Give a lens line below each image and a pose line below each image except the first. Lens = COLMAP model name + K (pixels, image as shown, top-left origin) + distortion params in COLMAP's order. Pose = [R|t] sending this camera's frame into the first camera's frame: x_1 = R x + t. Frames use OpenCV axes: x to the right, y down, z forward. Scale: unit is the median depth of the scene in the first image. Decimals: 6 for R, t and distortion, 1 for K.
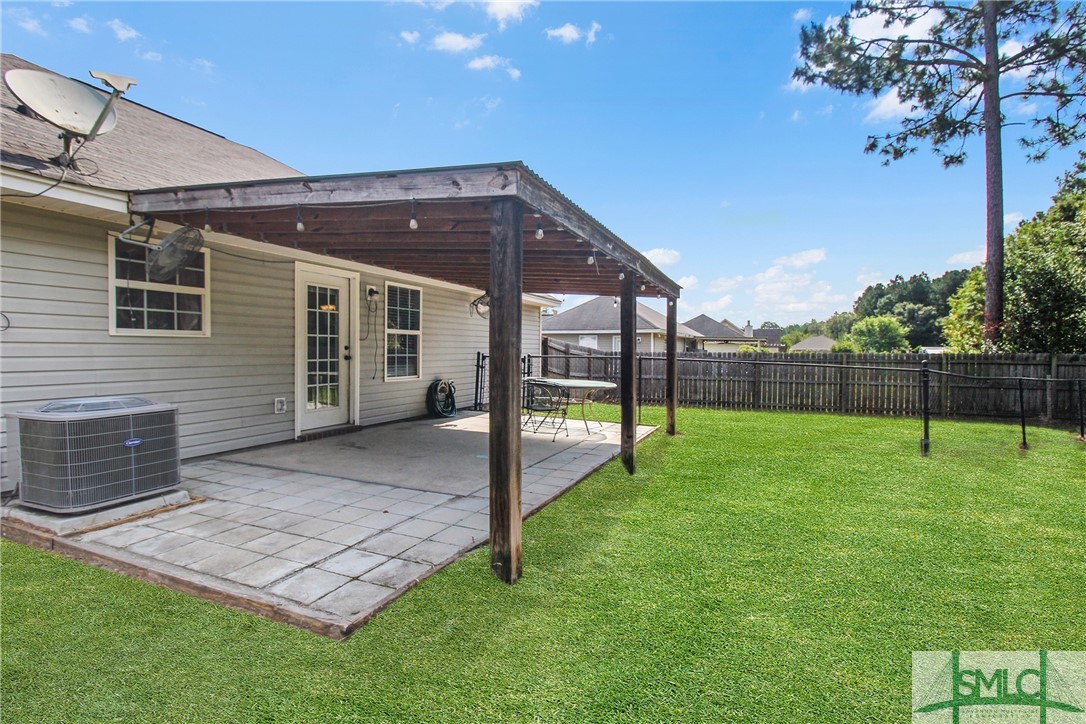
lens RADIAL K [[511.6, 0, 541.2], [0, 511.6, 350.4], [0, 0, 1]] dist [-0.016909, -0.001079]
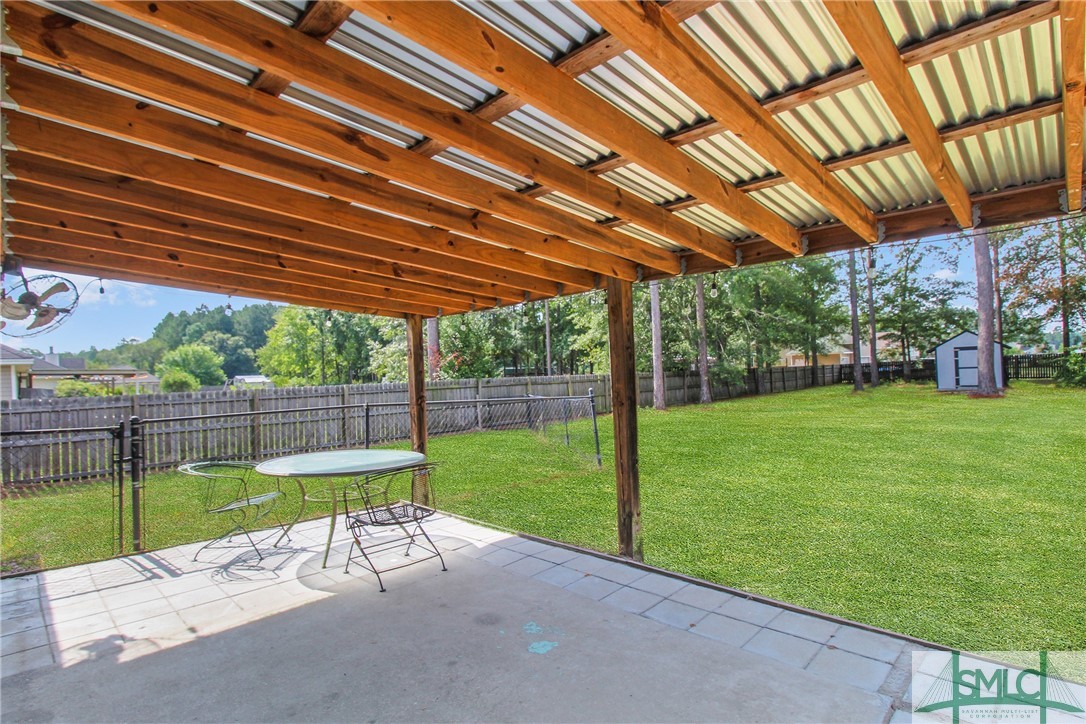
lens RADIAL K [[525.6, 0, 531.0], [0, 525.6, 376.9], [0, 0, 1]] dist [-0.041108, -0.000242]
pose [[0.340300, -0.025574, 0.939969, -0.179404], [0.030976, 0.999392, 0.015977, -0.012537], [-0.939806, 0.023680, 0.340886, 0.338715]]
